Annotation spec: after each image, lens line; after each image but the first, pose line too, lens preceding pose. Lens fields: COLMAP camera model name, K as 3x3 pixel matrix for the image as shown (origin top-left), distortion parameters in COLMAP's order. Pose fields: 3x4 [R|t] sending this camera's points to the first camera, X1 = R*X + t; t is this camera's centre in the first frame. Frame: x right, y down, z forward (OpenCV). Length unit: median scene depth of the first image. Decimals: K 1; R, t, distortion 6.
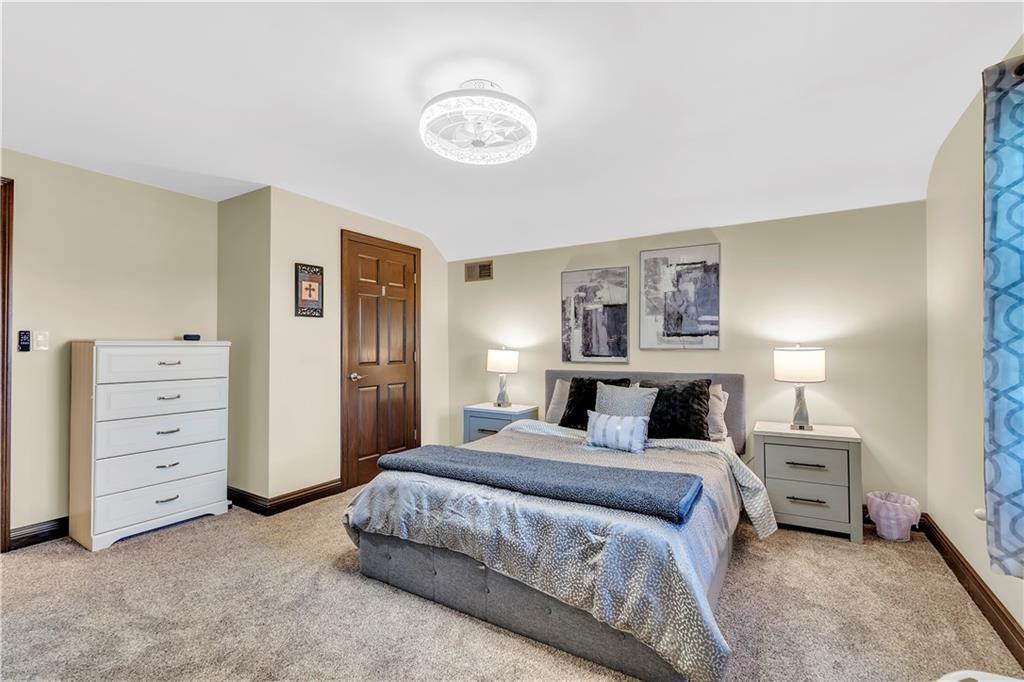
lens RADIAL K [[452.0, 0, 514.5], [0, 452.0, 340.6], [0, 0, 1]] dist [0.000066, -0.000425]
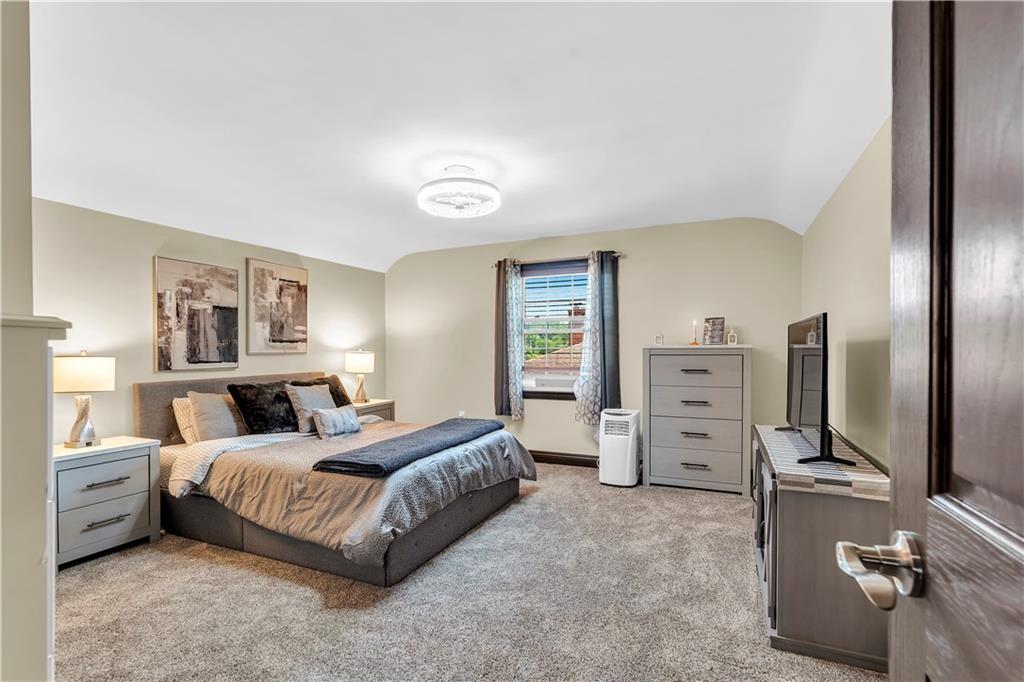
lens RADIAL K [[452.0, 0, 514.5], [0, 452.0, 340.6], [0, 0, 1]] dist [0.000066, -0.000425]
pose [[-0.098646, 0.024133, 0.994830, -0.778974], [-0.003668, 0.999690, -0.024614, 0.011371], [-0.995116, -0.006077, -0.098527, 0.493328]]
